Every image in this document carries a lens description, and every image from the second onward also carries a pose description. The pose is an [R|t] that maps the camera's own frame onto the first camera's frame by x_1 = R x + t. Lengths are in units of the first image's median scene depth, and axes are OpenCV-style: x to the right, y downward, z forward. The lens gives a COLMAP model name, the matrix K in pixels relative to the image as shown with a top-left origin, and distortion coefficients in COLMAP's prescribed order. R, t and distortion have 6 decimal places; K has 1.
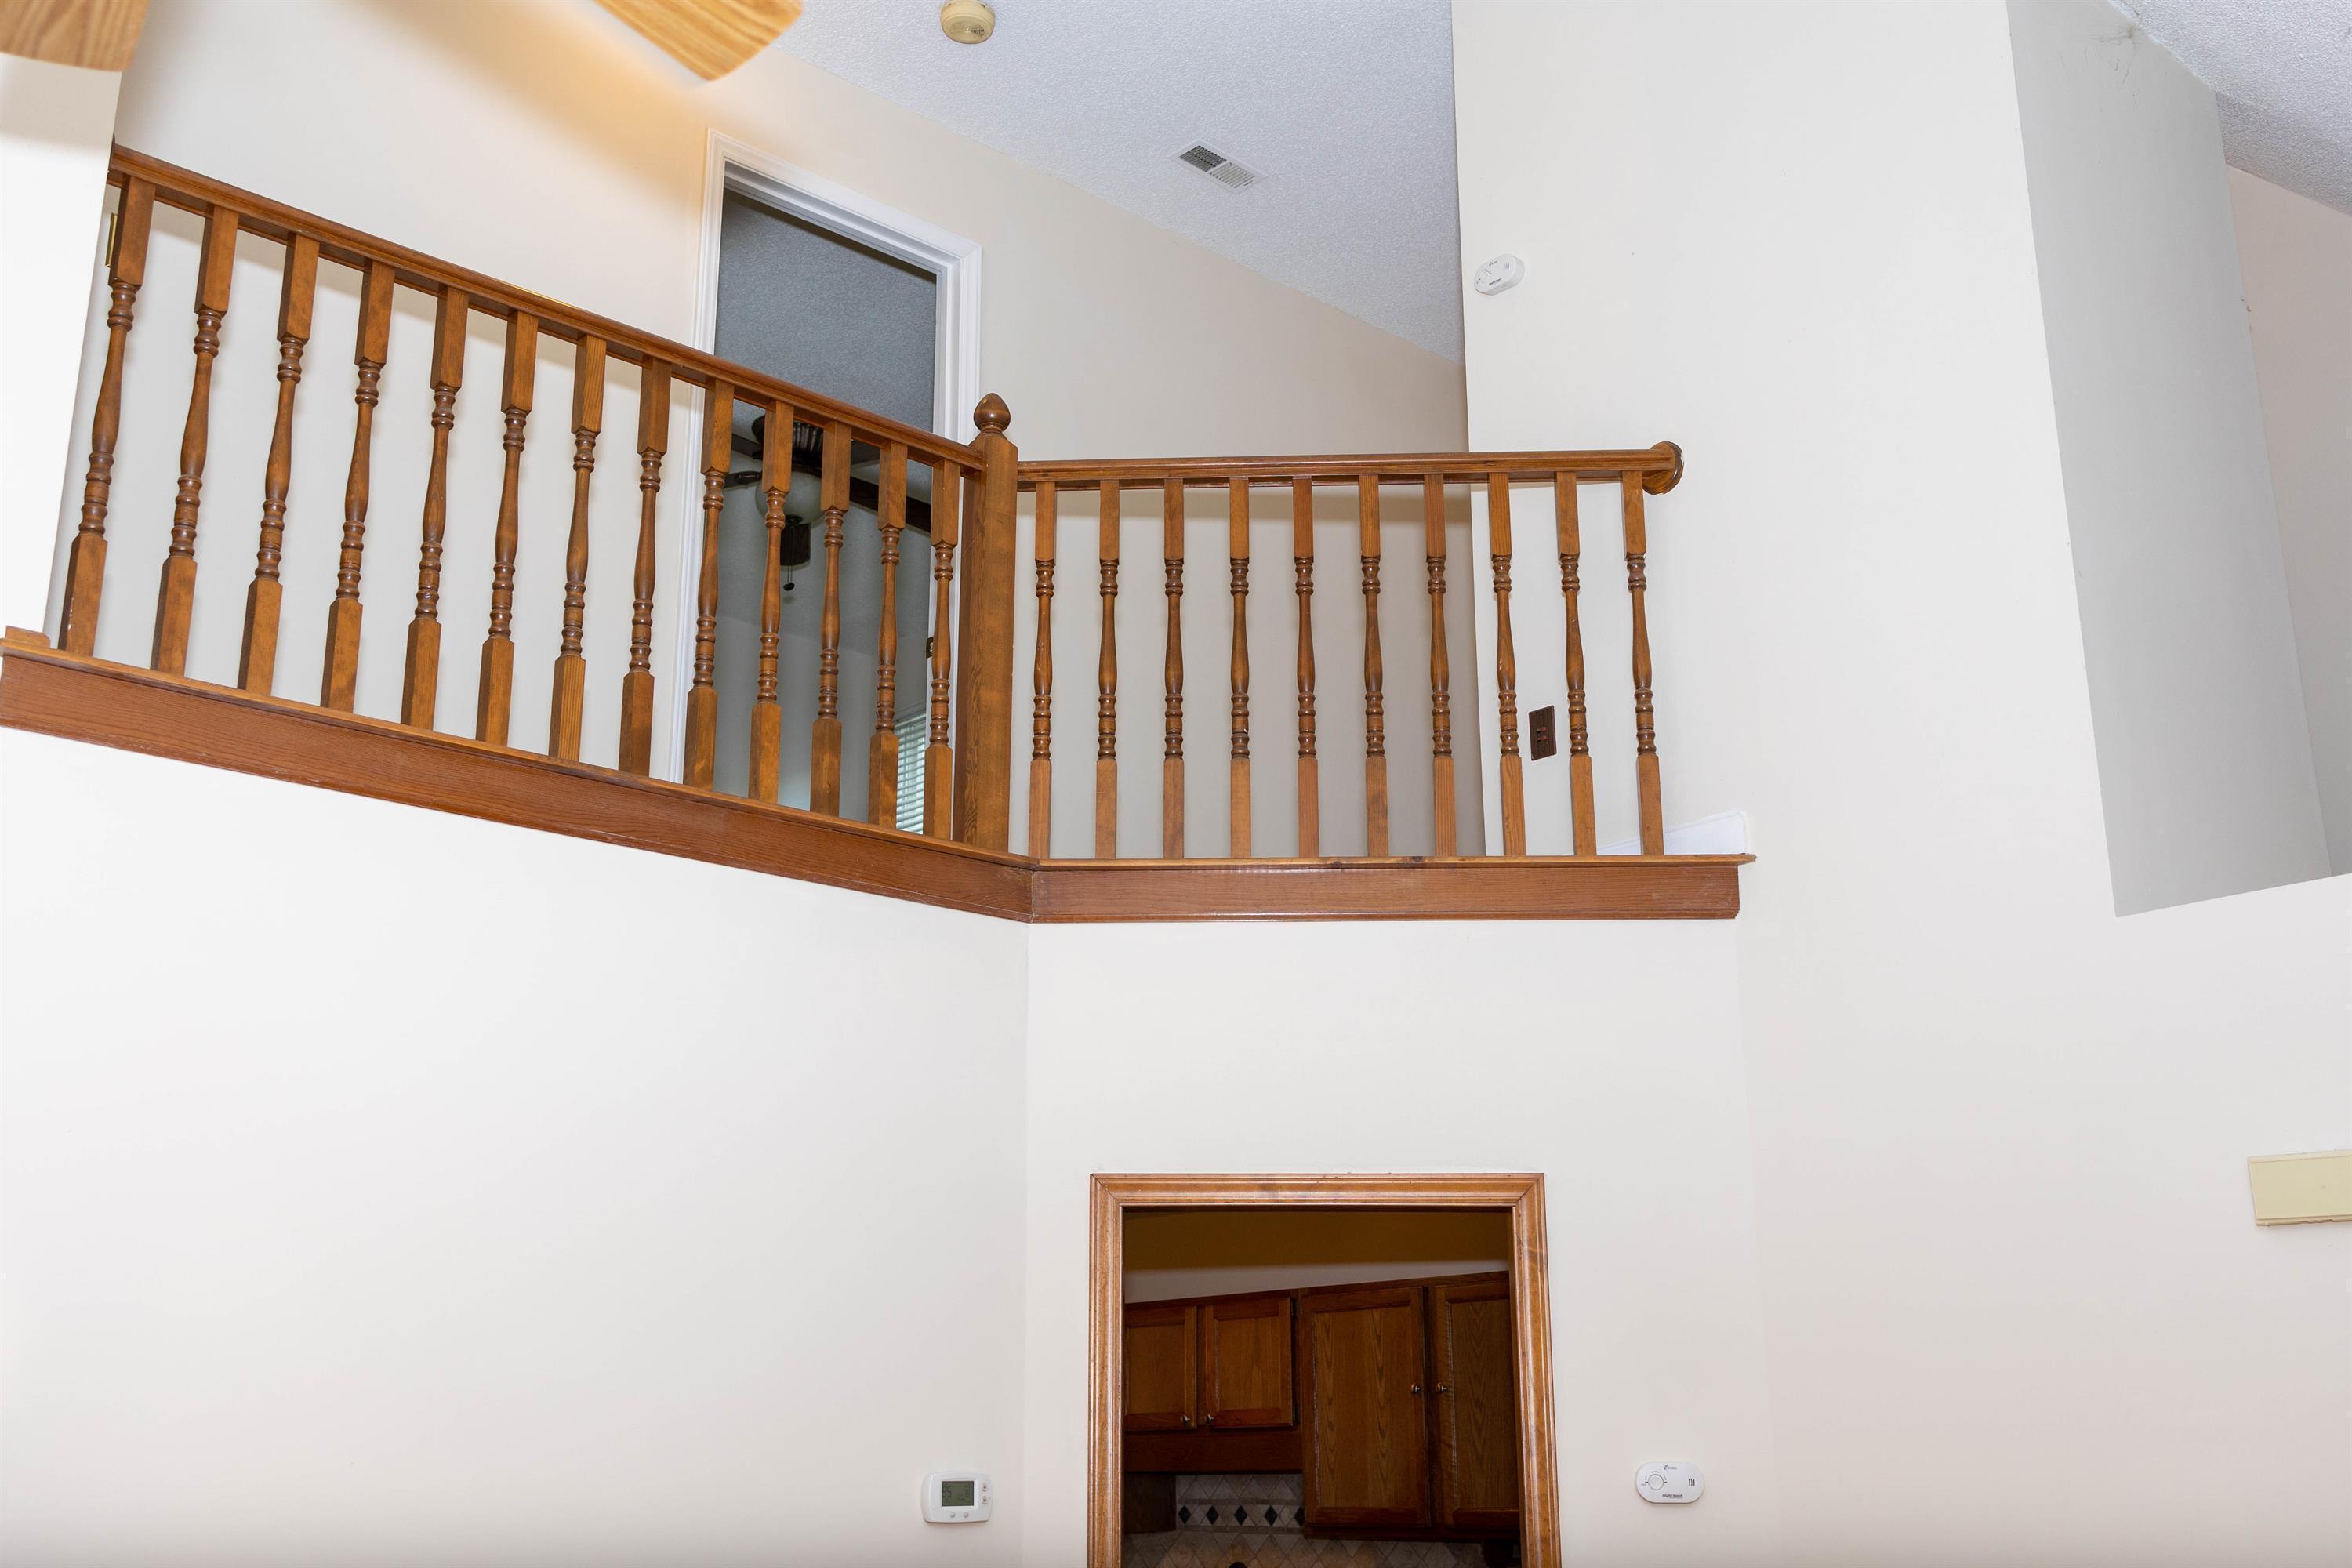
lens RADIAL K [[2334.1, 0, 1176.0], [0, 2334.1, 784.0], [0, 0, 1]] dist [-0.006375, -0.035330]
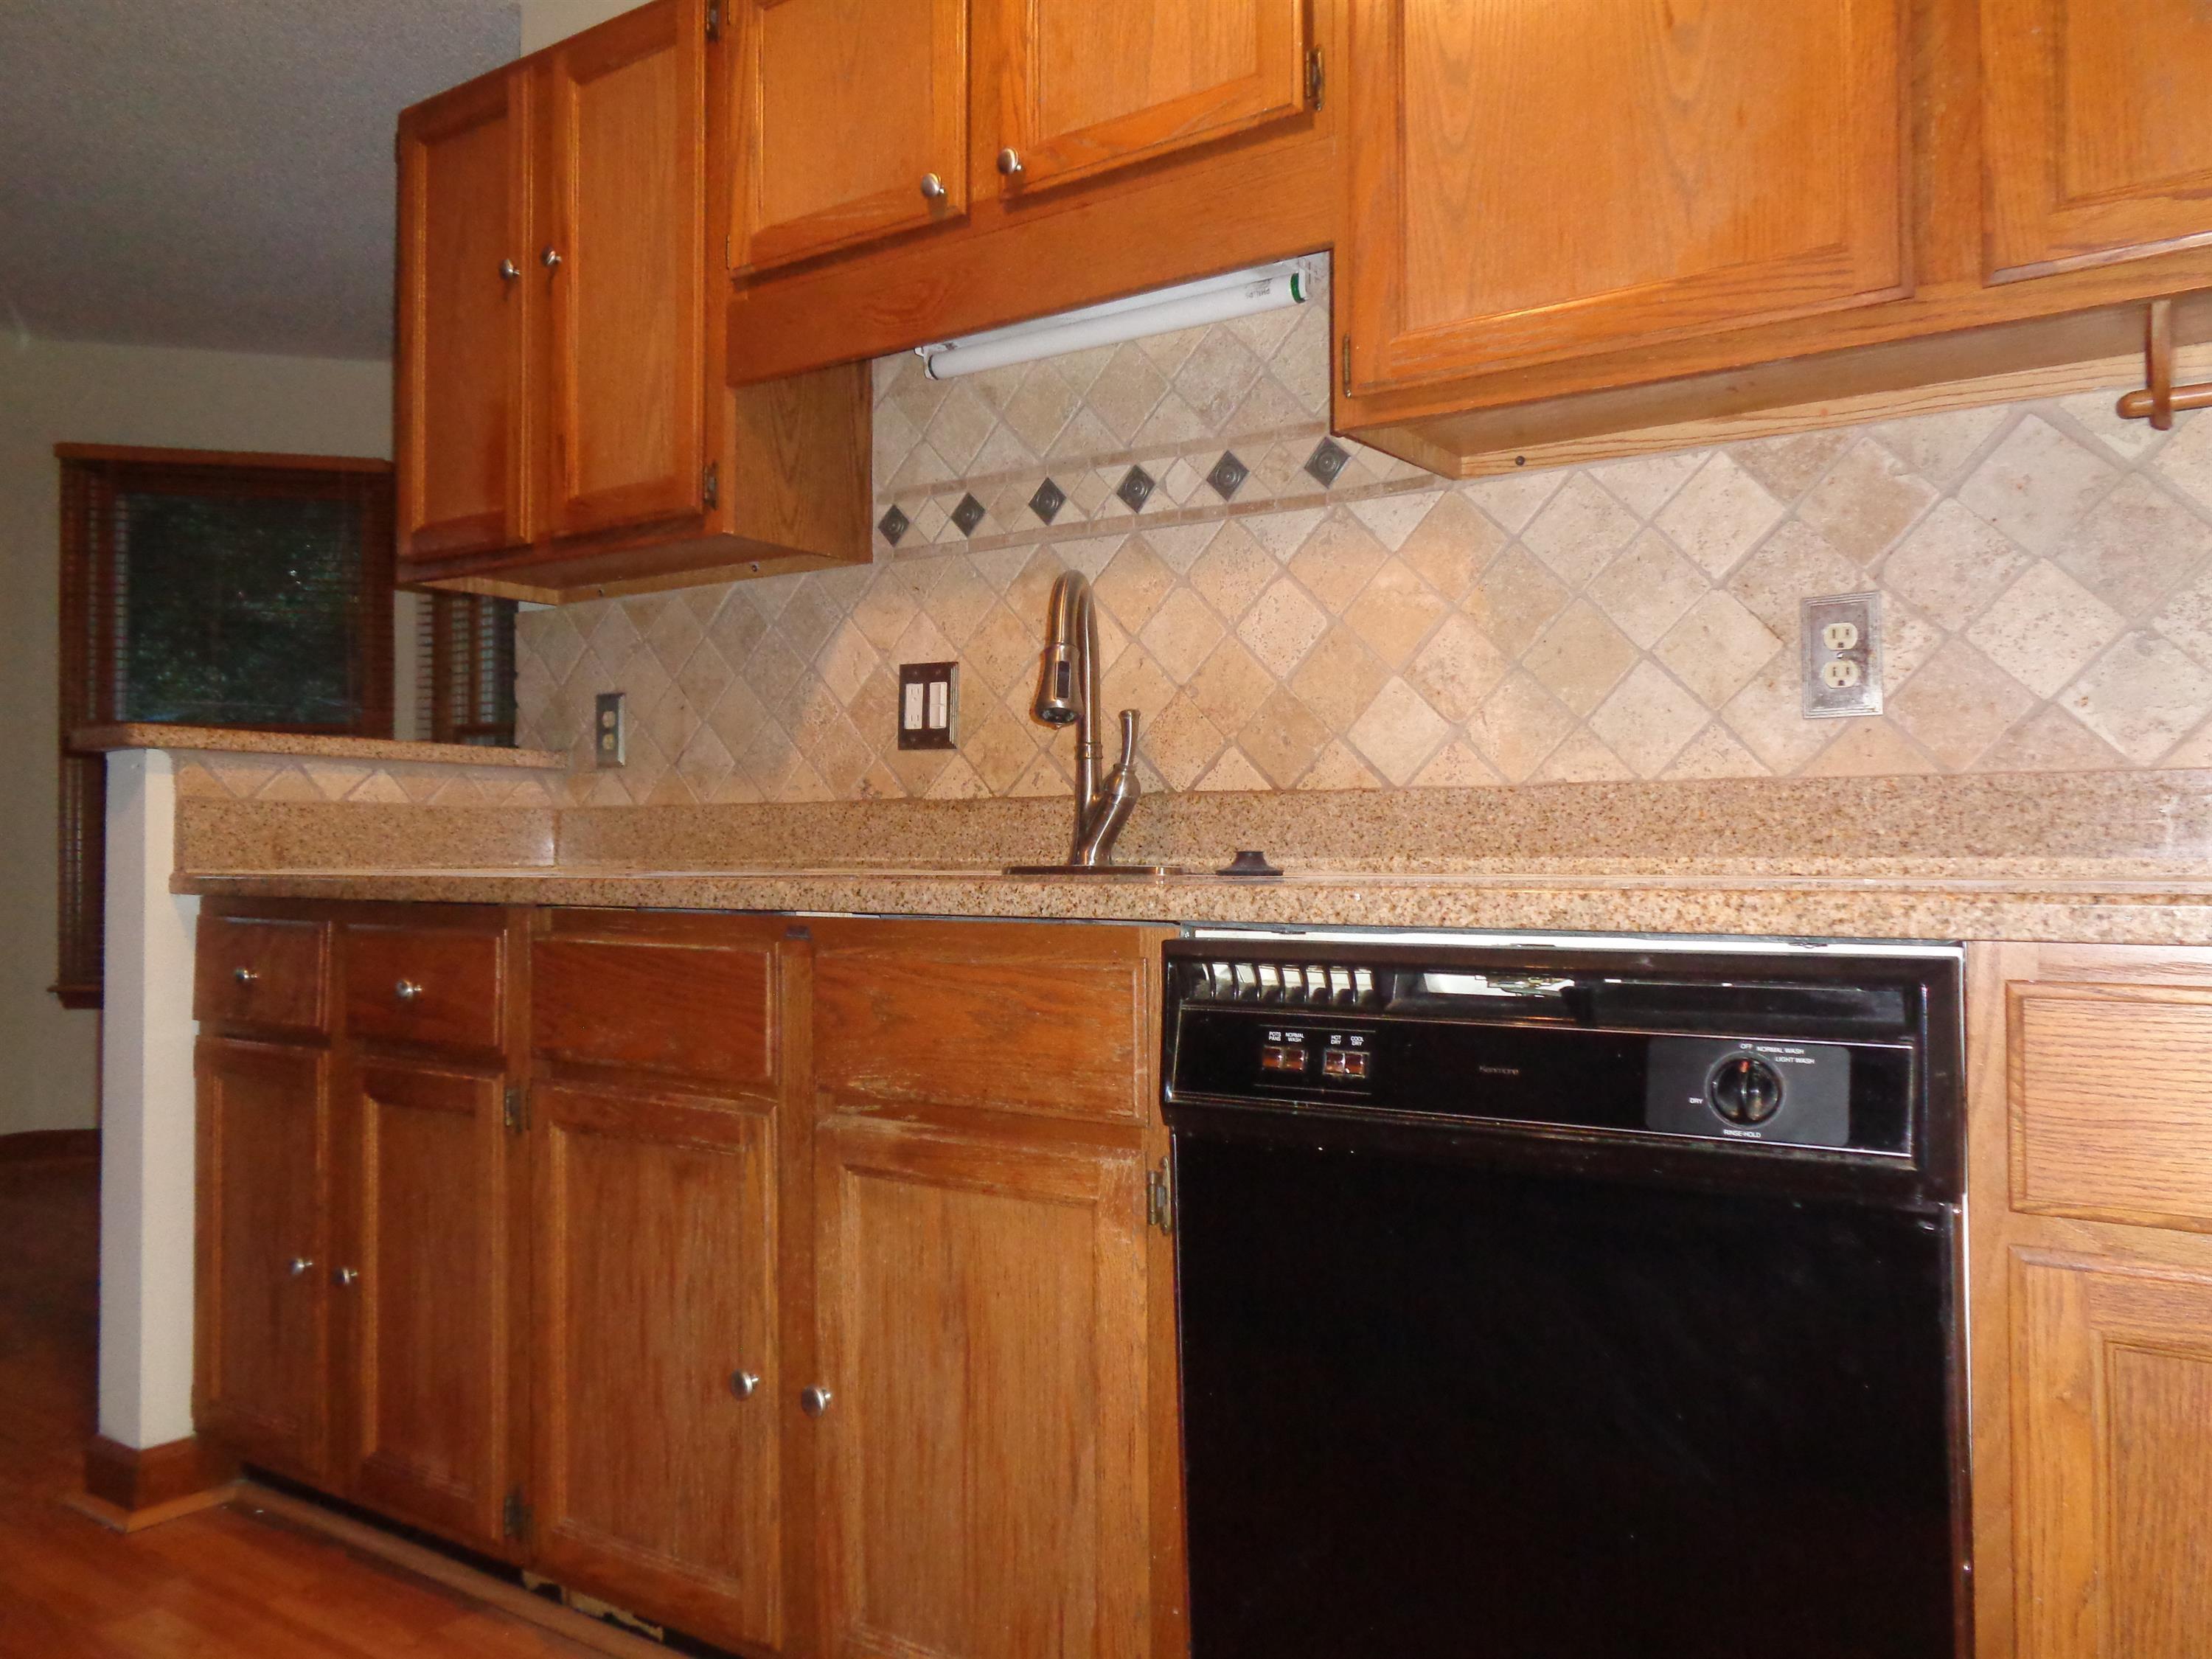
lens RADIAL K [[1682.2, 0, 1106.0], [0, 1682.2, 829.5], [0, 0, 1]] dist [0.008424, 0.001147]
pose [[0.975887, 0.004786, 0.218224, -0.026169], [-0.063408, 0.962863, 0.262441, 0.297020], [-0.208864, -0.269950, 0.939949, 0.723201]]
